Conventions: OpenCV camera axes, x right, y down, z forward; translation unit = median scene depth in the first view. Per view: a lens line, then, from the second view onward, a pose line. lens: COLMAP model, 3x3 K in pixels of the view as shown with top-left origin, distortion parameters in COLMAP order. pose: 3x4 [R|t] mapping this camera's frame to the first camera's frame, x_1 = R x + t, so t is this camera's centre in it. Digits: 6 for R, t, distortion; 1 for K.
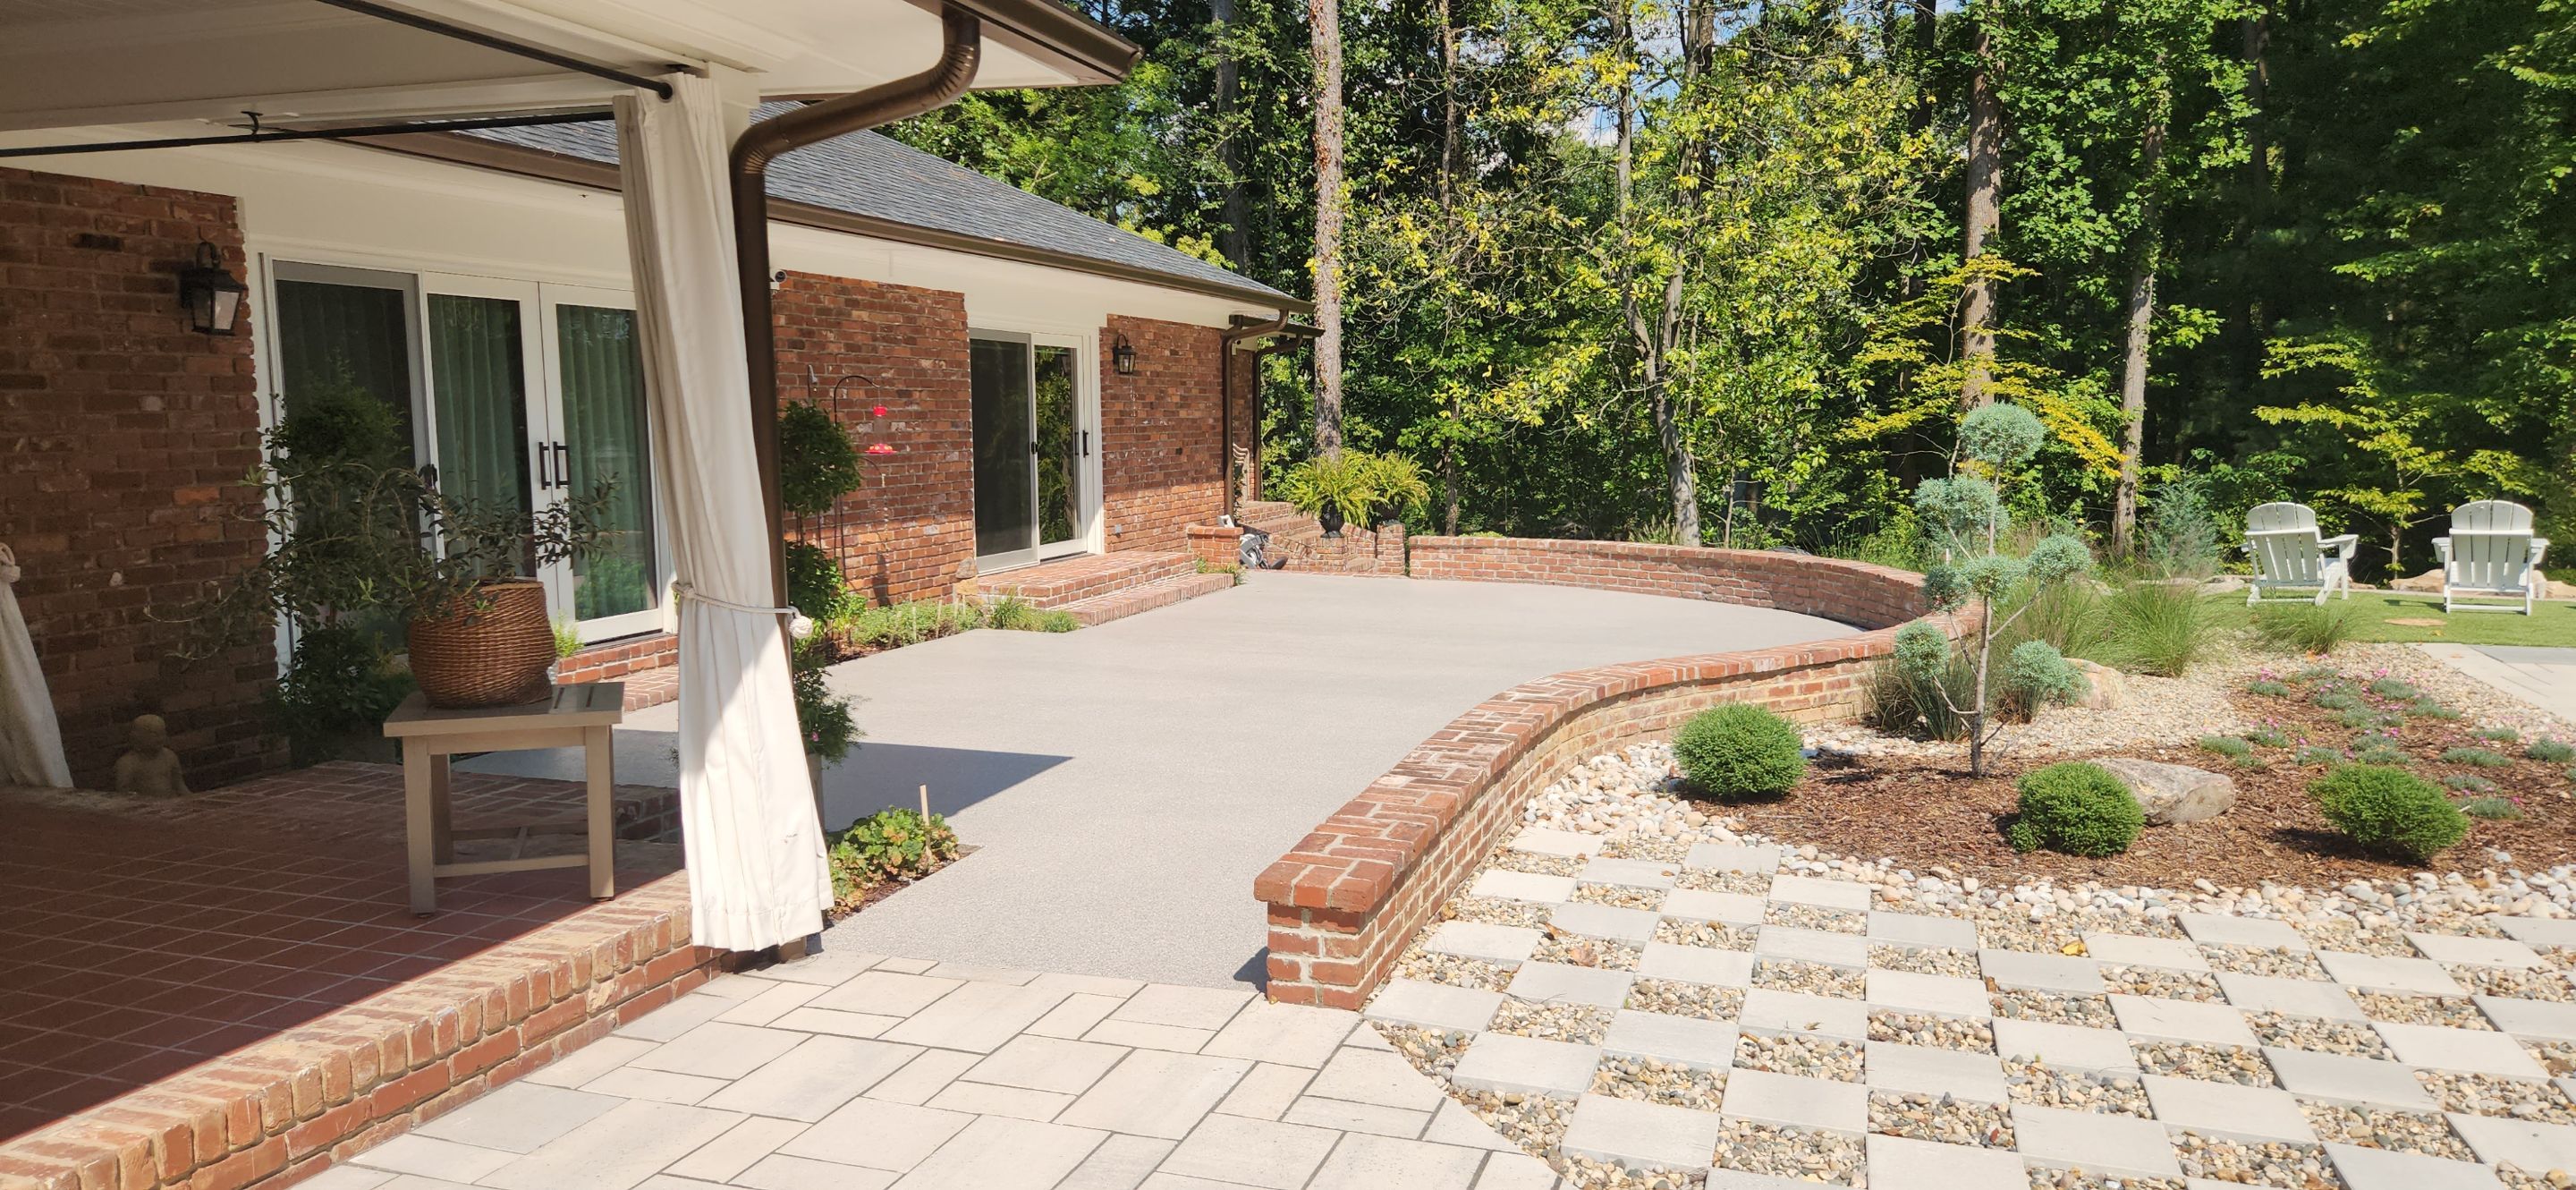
lens RADIAL K [[1742.7, 0, 1288.0], [0, 1742.7, 595.0], [0, 0, 1]] dist [0.136632, -0.100114]
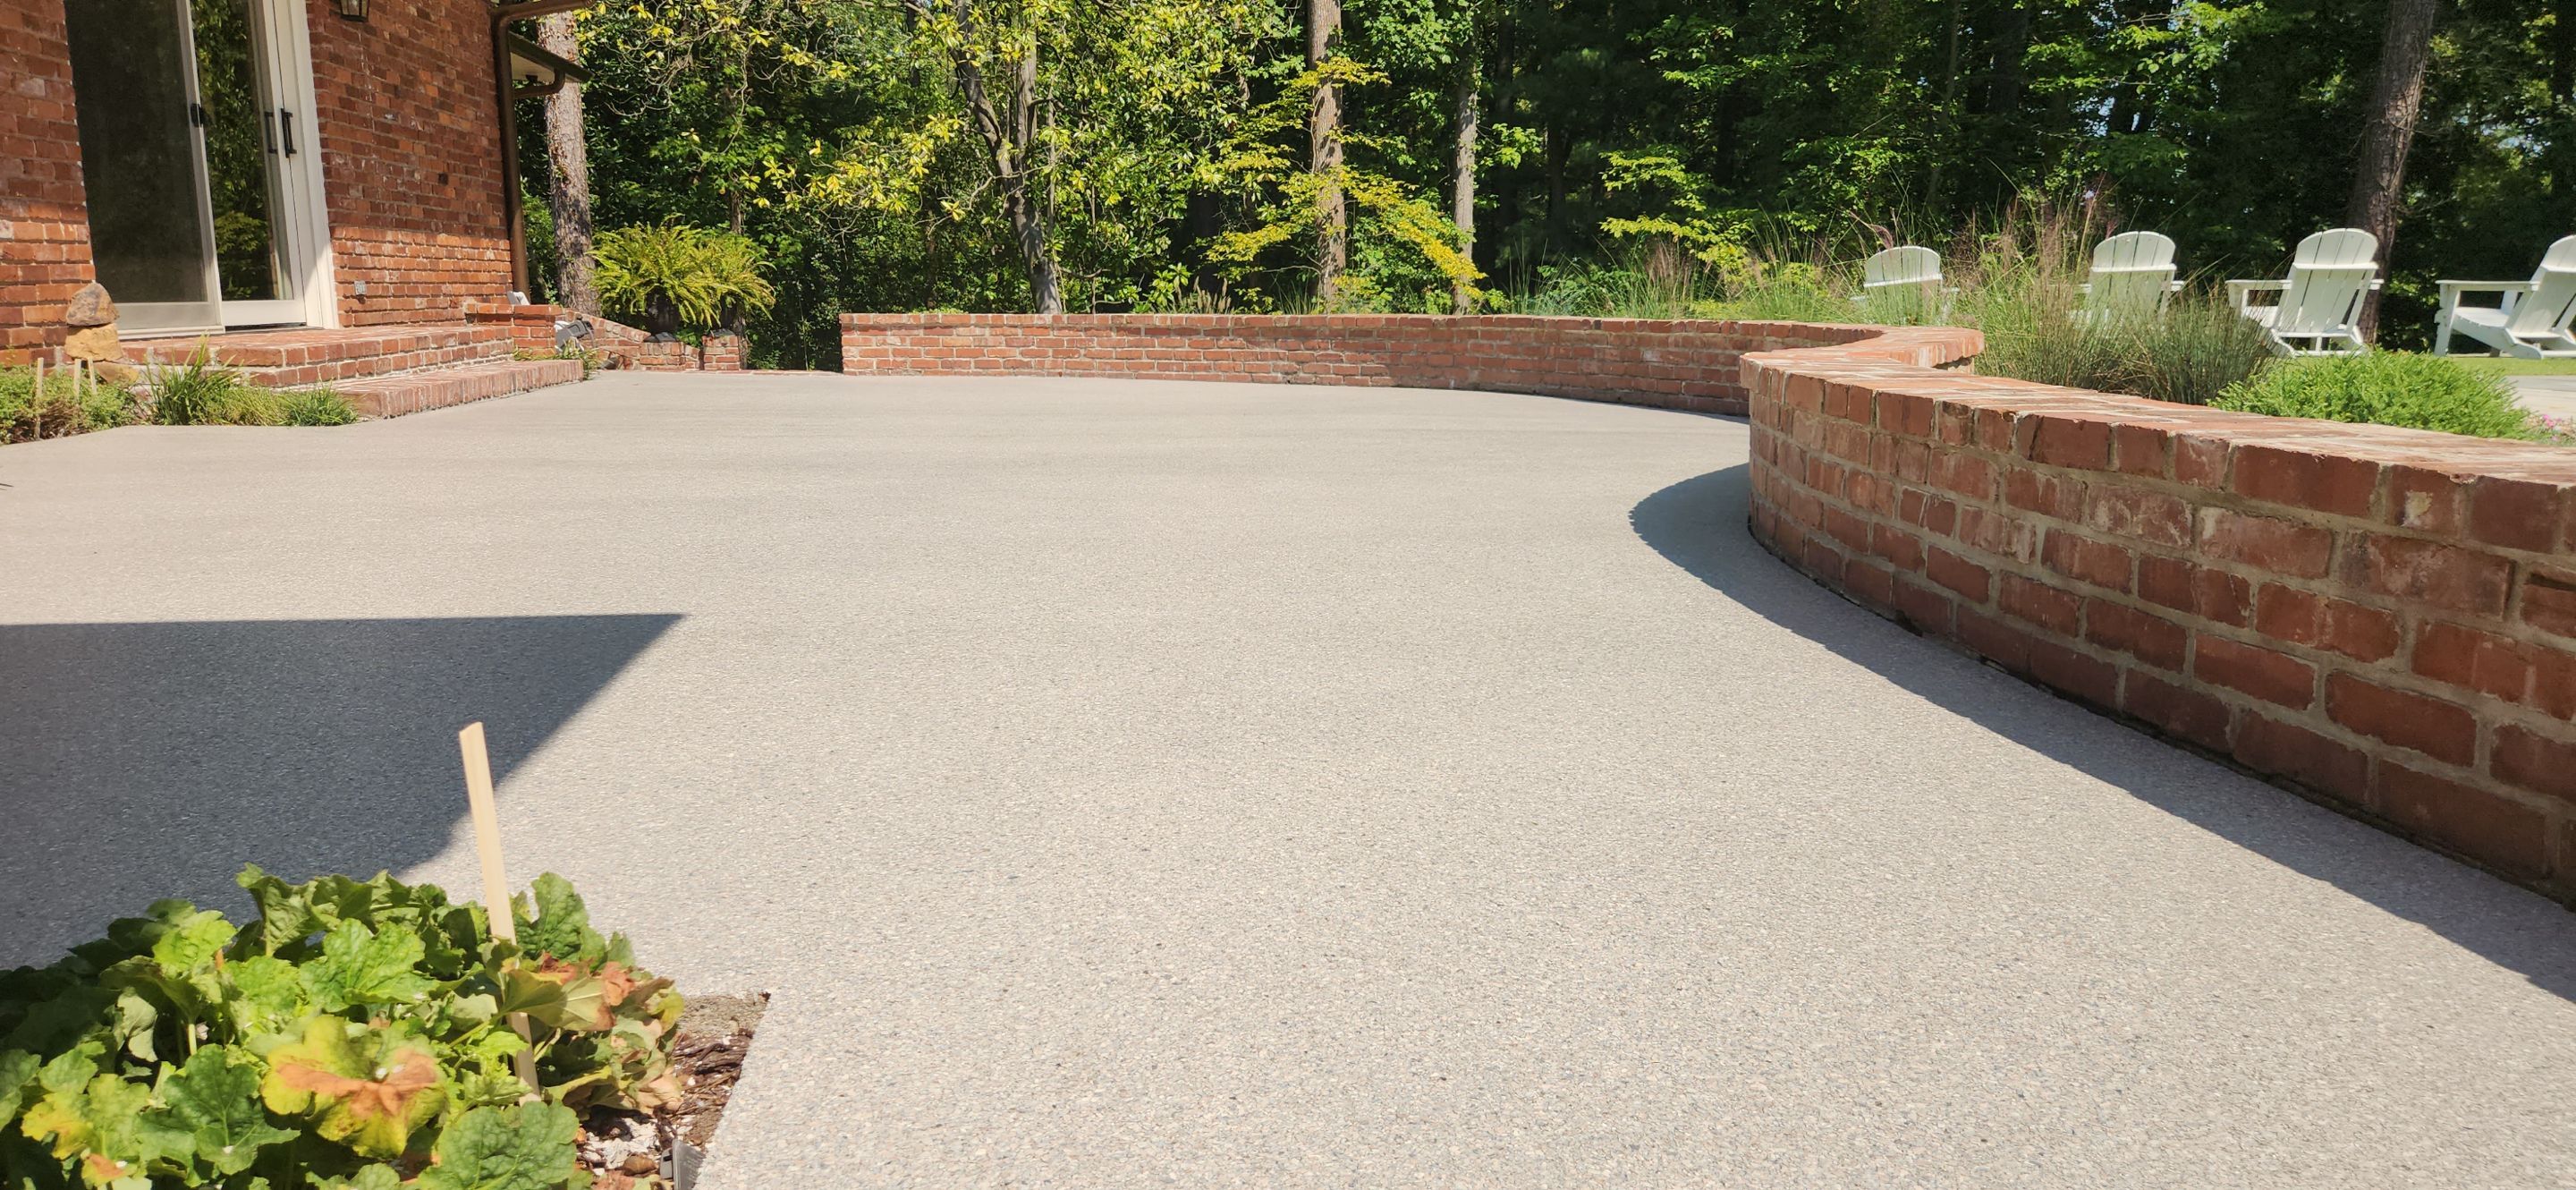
lens RADIAL K [[1742.7, 0, 1288.0], [0, 1742.7, 595.0], [0, 0, 1]] dist [0.136632, -0.100114]
pose [[0.903449, -0.068562, 0.423177, -0.069172], [0.038676, 0.996138, 0.078823, 0.028075], [-0.426947, -0.054846, 0.902612, 0.262223]]
